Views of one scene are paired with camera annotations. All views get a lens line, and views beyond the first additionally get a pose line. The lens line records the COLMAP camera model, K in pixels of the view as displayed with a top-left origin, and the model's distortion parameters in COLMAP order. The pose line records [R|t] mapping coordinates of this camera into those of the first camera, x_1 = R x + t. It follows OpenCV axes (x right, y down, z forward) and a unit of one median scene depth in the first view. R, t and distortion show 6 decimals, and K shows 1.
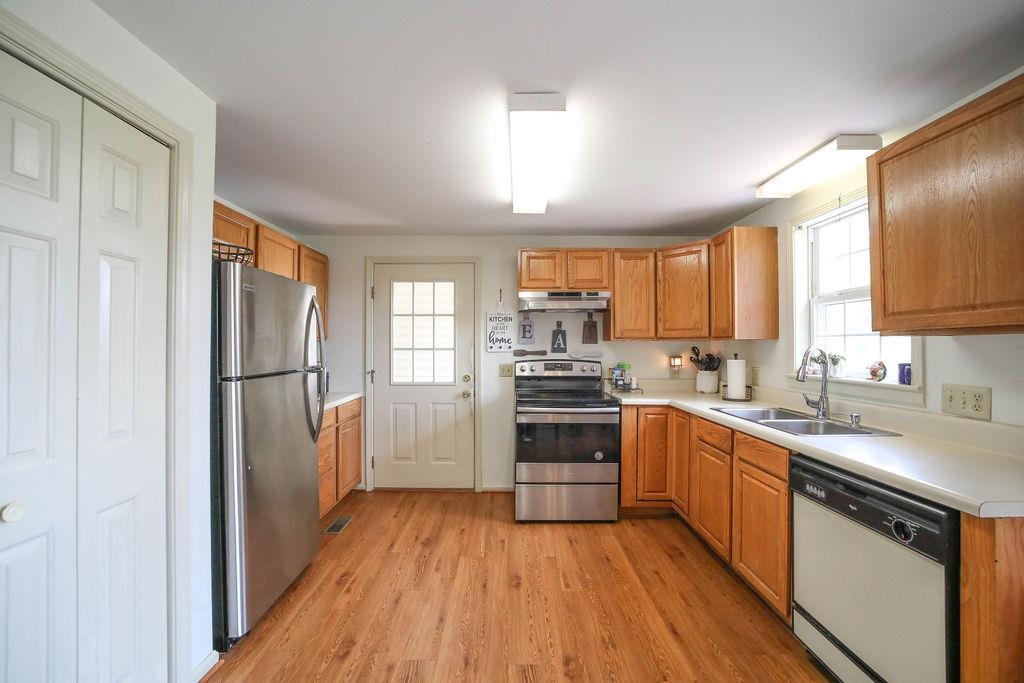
lens RADIAL K [[395.8, 0, 510.8], [0, 395.8, 344.6], [0, 0, 1]] dist [-0.037397, 0.008552]
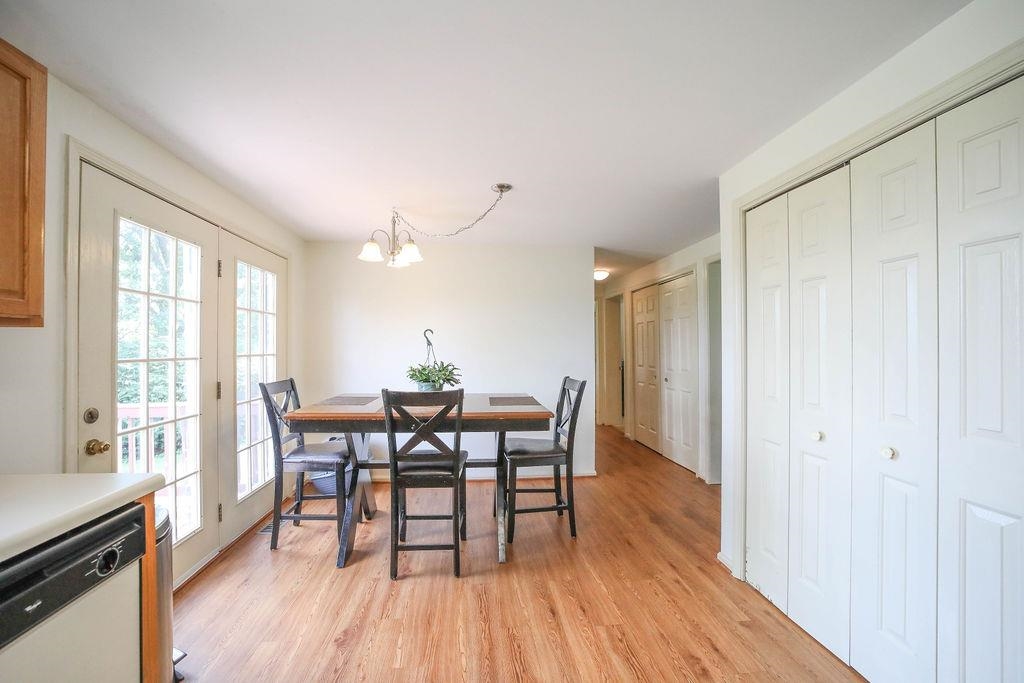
lens RADIAL K [[406.9, 0, 489.2], [0, 406.9, 343.7], [0, 0, 1]] dist [-0.039594, 0.009056]
pose [[-0.999063, 0.004506, -0.043054, 0.086493], [0.004879, 0.999951, -0.008566, 0.007707], [0.043013, -0.008768, -0.999036, 0.735599]]
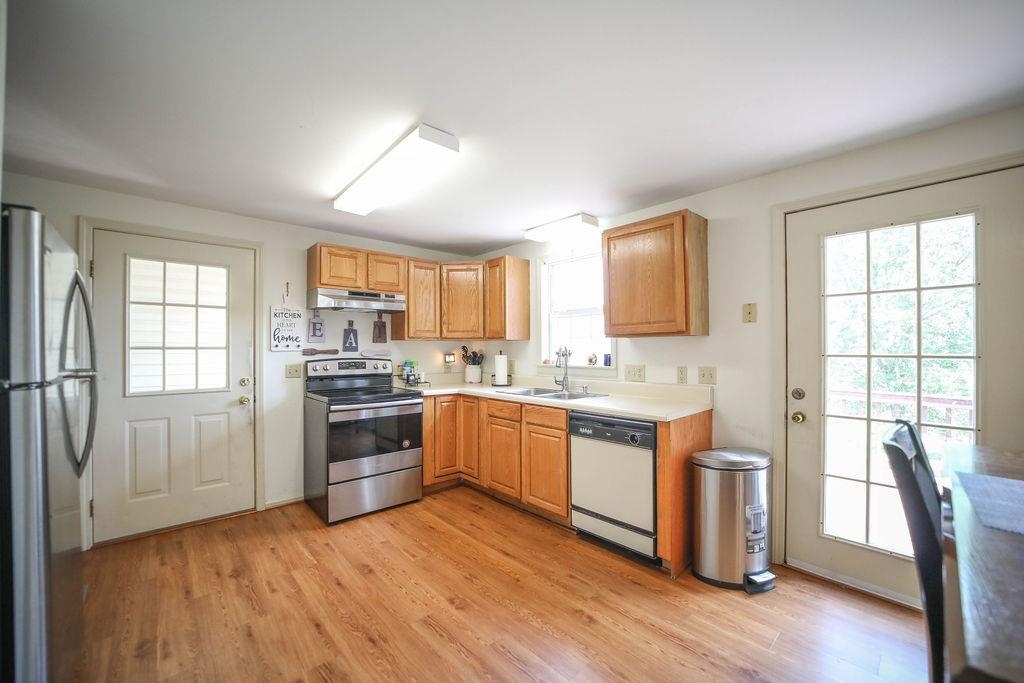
lens RADIAL K [[395.8, 0, 510.8], [0, 395.8, 344.6], [0, 0, 1]] dist [-0.037397, 0.008552]
pose [[0.746667, 0.004335, 0.665183, -0.285669], [0.000304, 0.999976, -0.006858, 0.011725], [-0.665197, 0.005323, 0.746649, -0.021767]]
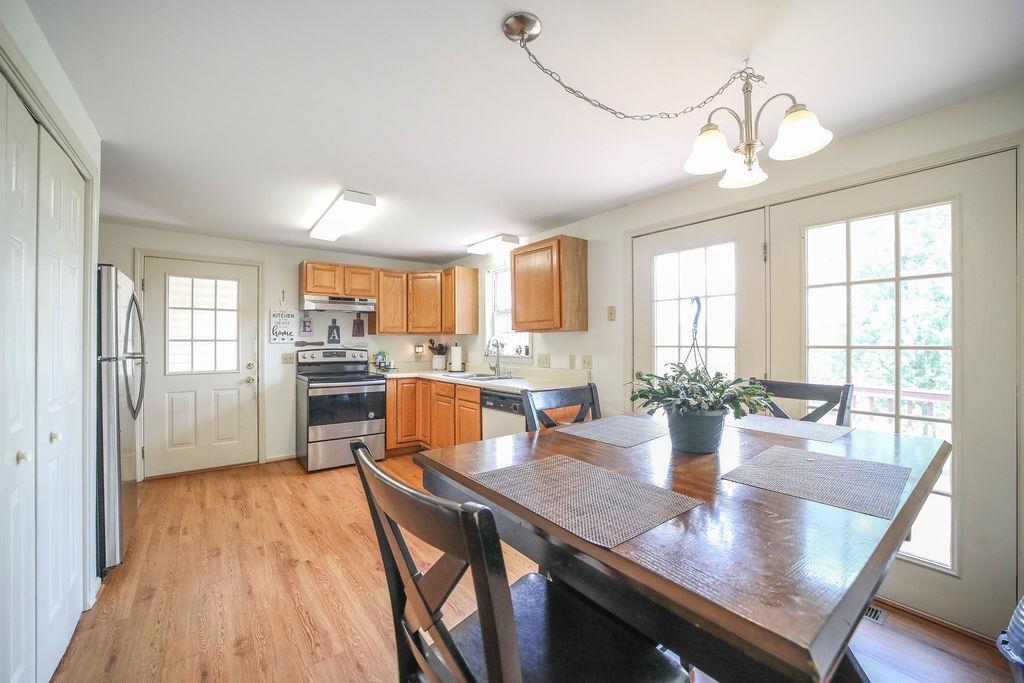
lens RADIAL K [[392.7, 0, 505.6], [0, 392.7, 339.1], [0, 0, 1]] dist [-0.034885, 0.008596]
pose [[0.795662, 0.003685, 0.605730, -0.239418], [-0.000511, 0.999985, -0.005412, 0.015240], [-0.605741, 0.003997, 0.795652, -0.405745]]
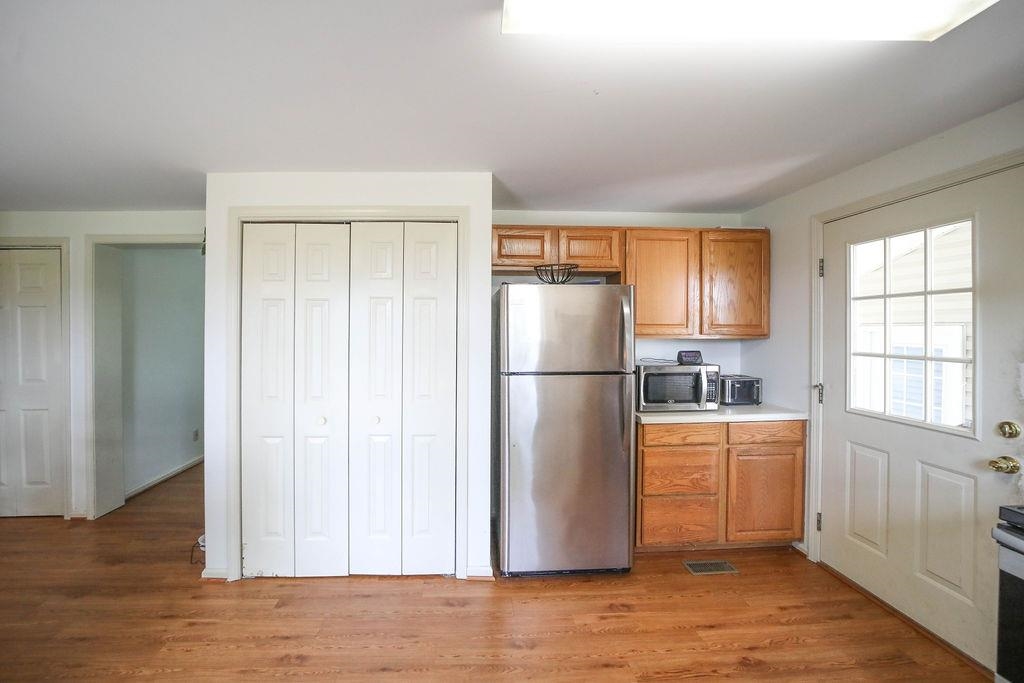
lens RADIAL K [[416.8, 0, 485.9], [0, 416.8, 329.0], [0, 0, 1]] dist [-0.040828, 0.010684]
pose [[0.038155, -0.001306, -0.999271, 0.368180], [0.000553, 0.999999, -0.001286, -0.032155], [0.999272, -0.000503, 0.038156, 0.472844]]
